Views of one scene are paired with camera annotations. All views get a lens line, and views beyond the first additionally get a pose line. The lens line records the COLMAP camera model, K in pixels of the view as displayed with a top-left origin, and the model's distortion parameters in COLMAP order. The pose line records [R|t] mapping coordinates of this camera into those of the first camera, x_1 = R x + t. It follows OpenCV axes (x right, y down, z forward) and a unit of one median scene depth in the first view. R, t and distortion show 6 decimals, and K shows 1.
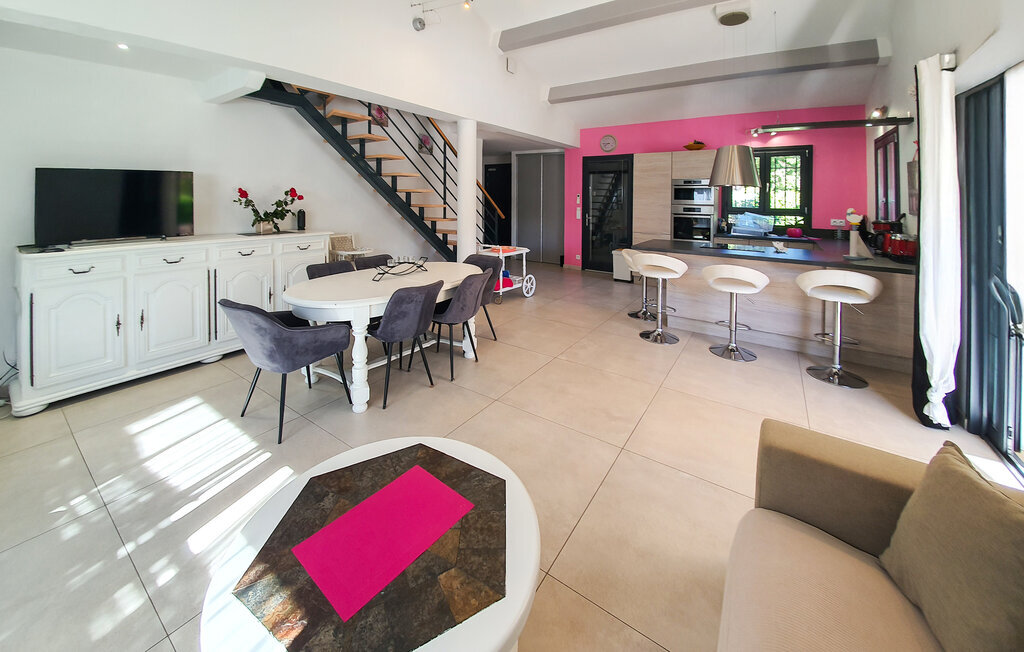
lens RADIAL K [[379.5, 0, 512.0], [0, 379.5, 326.0], [0, 0, 1]] dist [-0.006920, -0.000291]
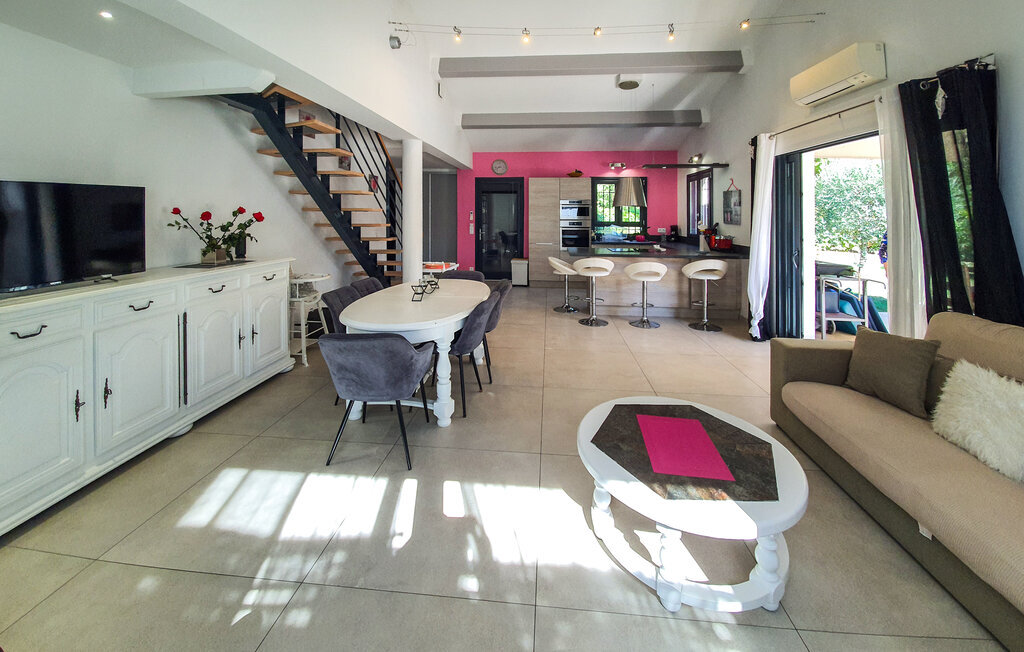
lens RADIAL K [[368.7, 0, 515.6], [0, 368.7, 347.9], [0, 0, 1]] dist [0.000861, -0.000092]
pose [[0.863783, -0.178760, 0.471089, -0.516569], [0.166733, 0.983685, 0.067552, -0.015546], [-0.475479, 0.020196, 0.879495, 0.006172]]
